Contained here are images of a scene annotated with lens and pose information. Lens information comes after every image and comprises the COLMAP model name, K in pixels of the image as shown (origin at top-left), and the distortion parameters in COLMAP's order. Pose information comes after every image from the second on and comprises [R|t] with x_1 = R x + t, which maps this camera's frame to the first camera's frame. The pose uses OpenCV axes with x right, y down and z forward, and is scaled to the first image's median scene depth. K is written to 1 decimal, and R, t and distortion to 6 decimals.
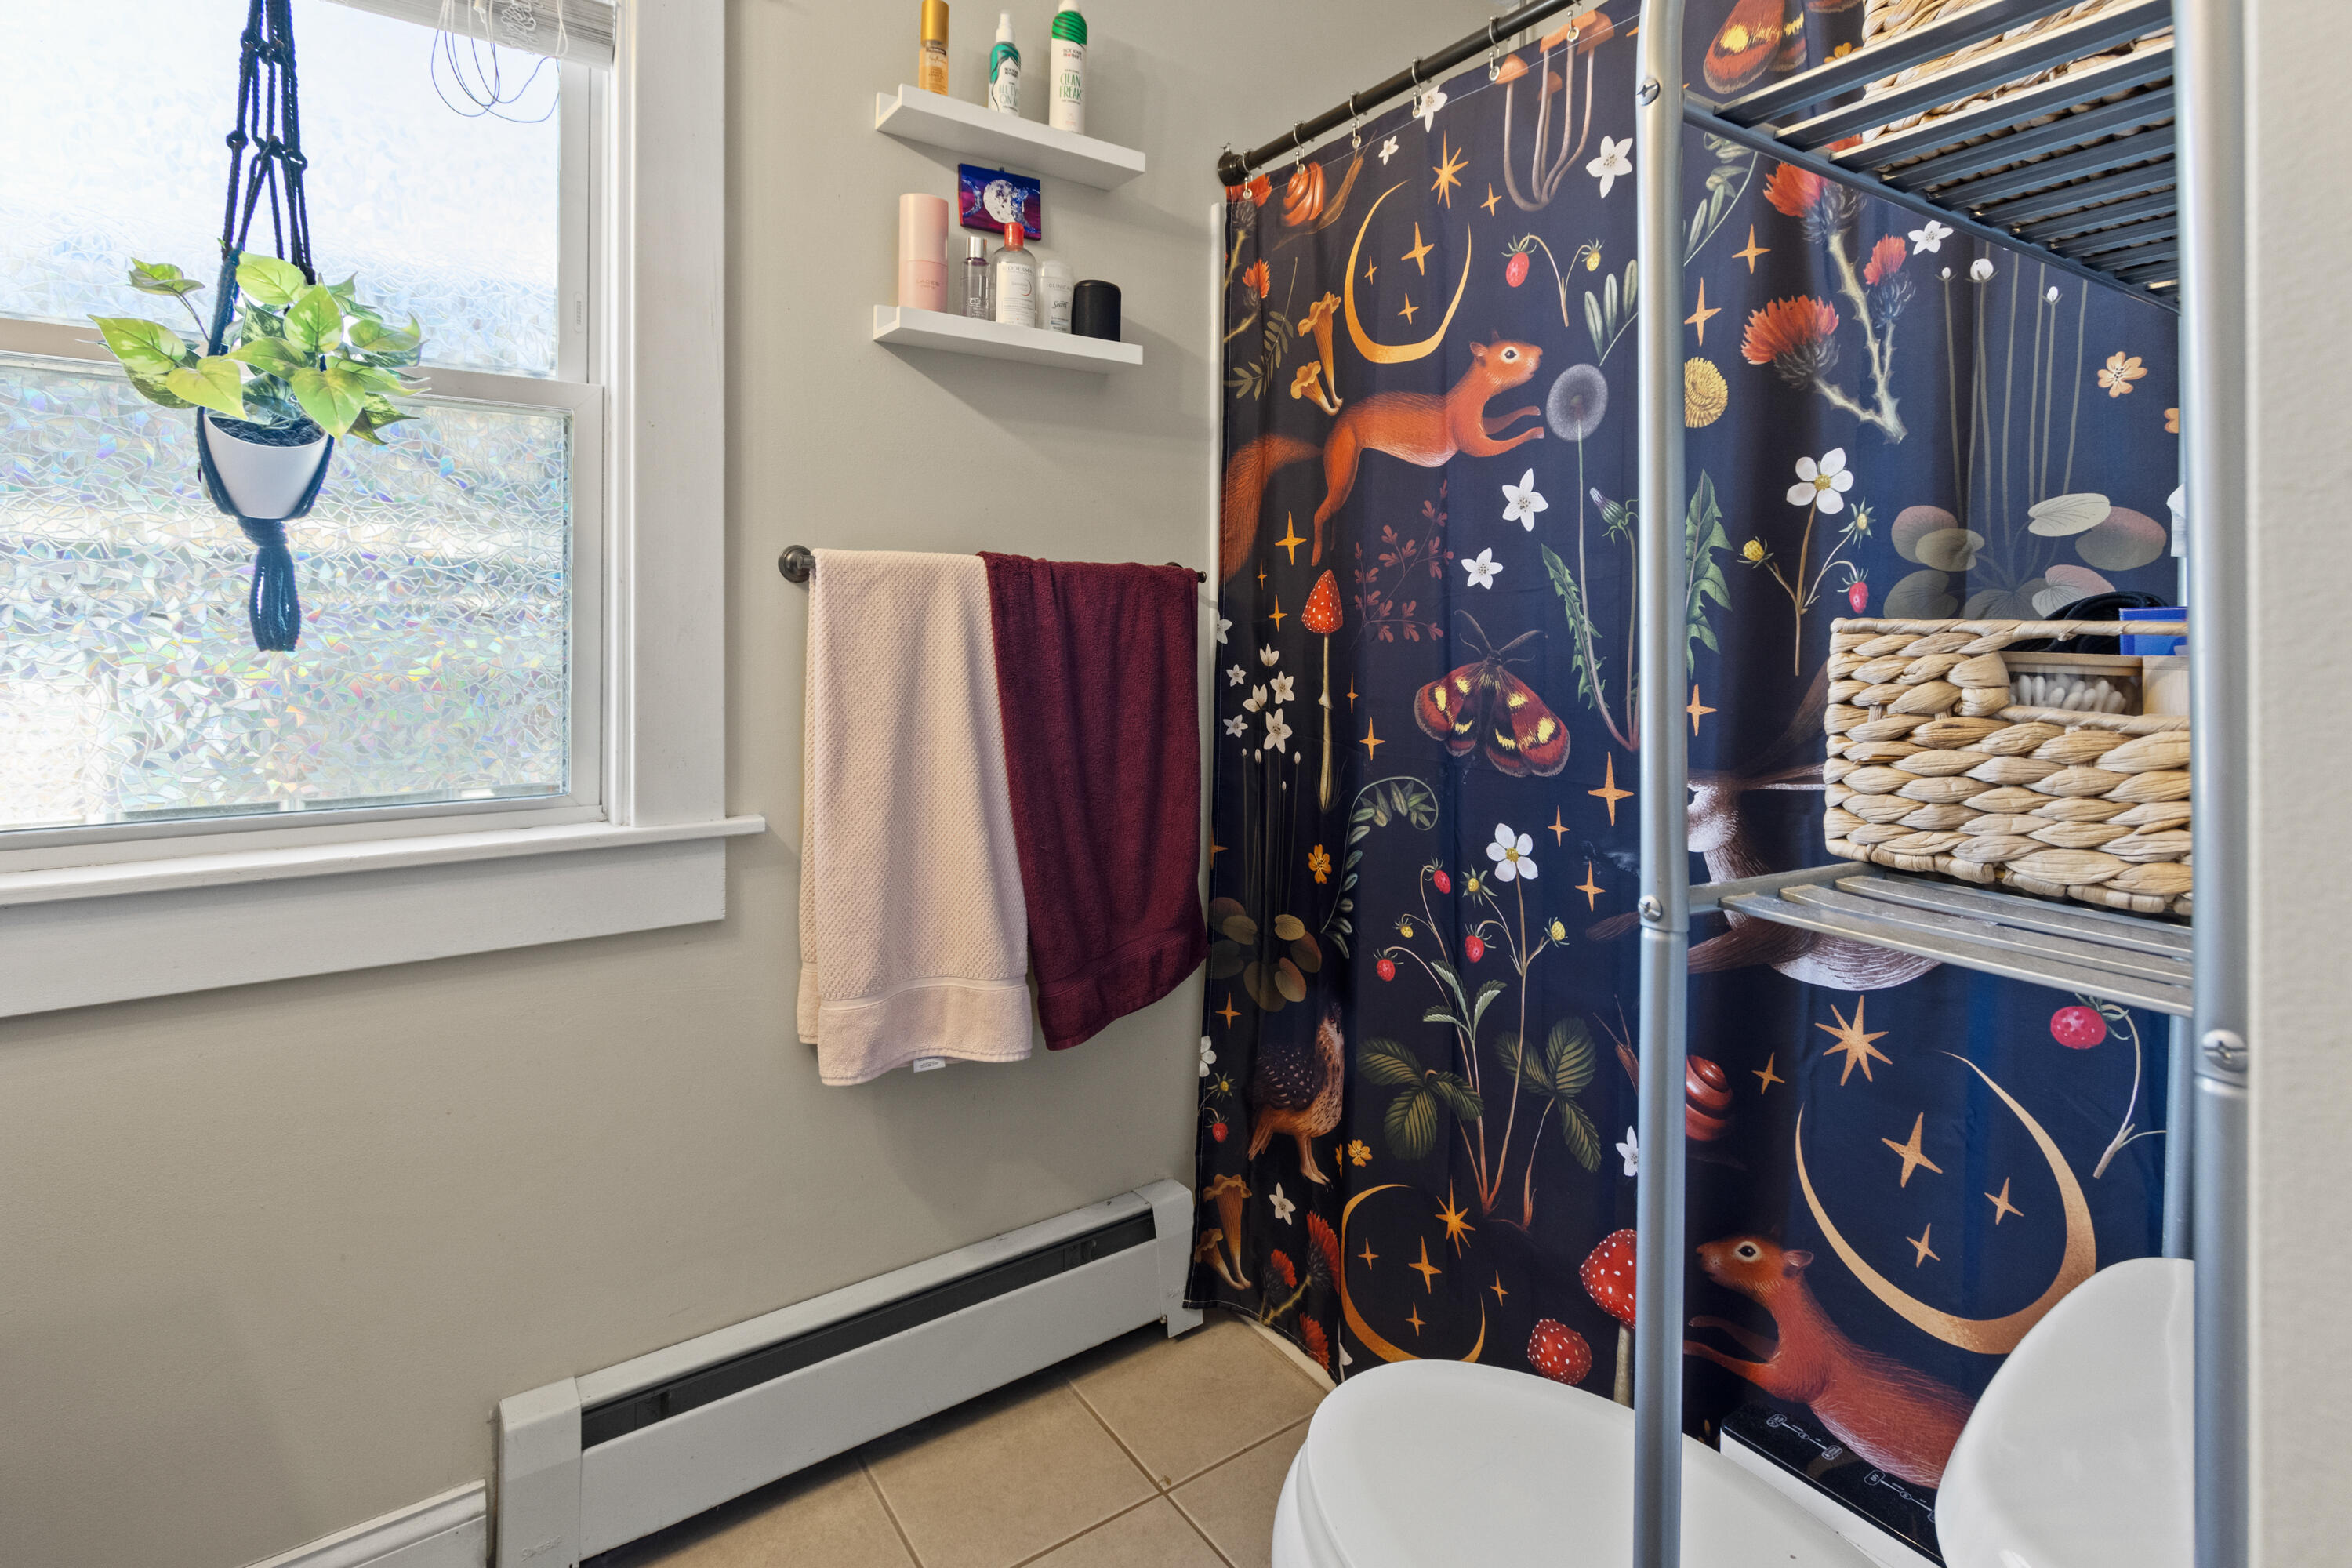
lens RADIAL K [[1124.7, 0, 1169.3], [0, 1124.7, 625.1], [0, 0, 1]] dist [0.001321, 0.000103]
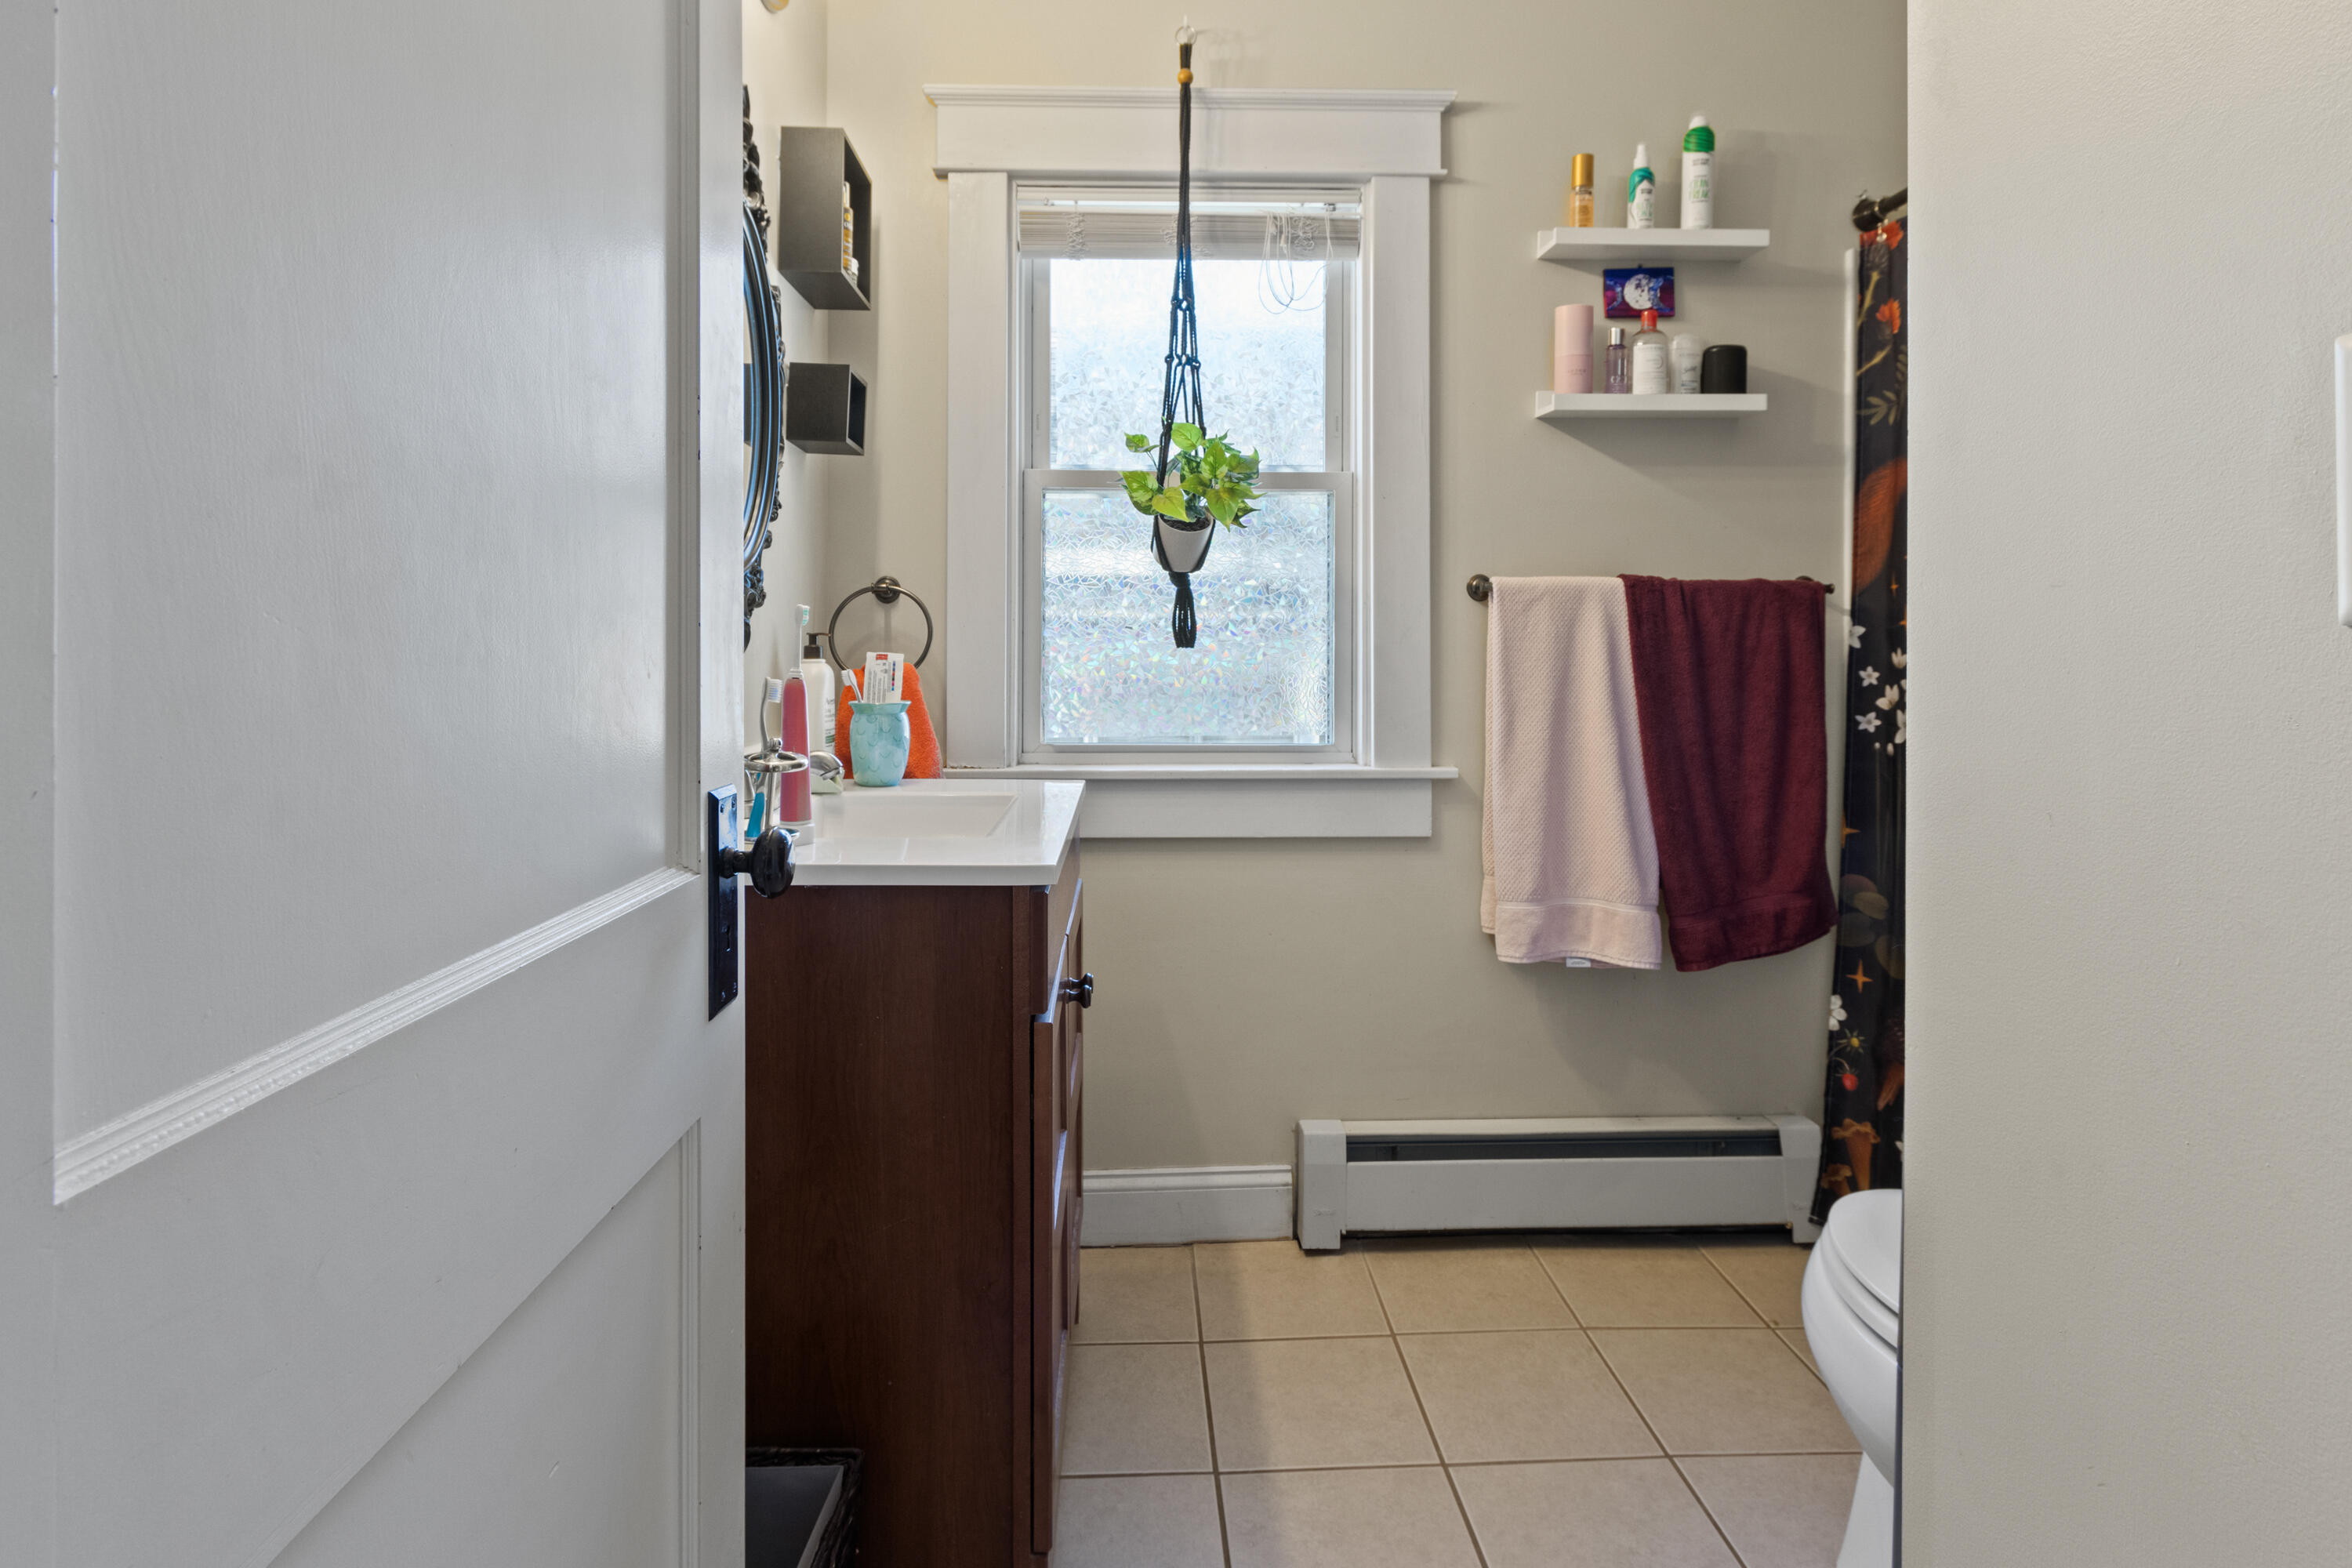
lens RADIAL K [[1204.7, 0, 1171.0], [0, 1204.7, 635.3], [0, 0, 1]] dist [0.002446, 0.000068]
pose [[0.843965, -0.000537, -0.536398, 0.132402], [0.003014, 0.999988, 0.003741, -0.002411], [0.536390, -0.004774, 0.843957, -0.419726]]
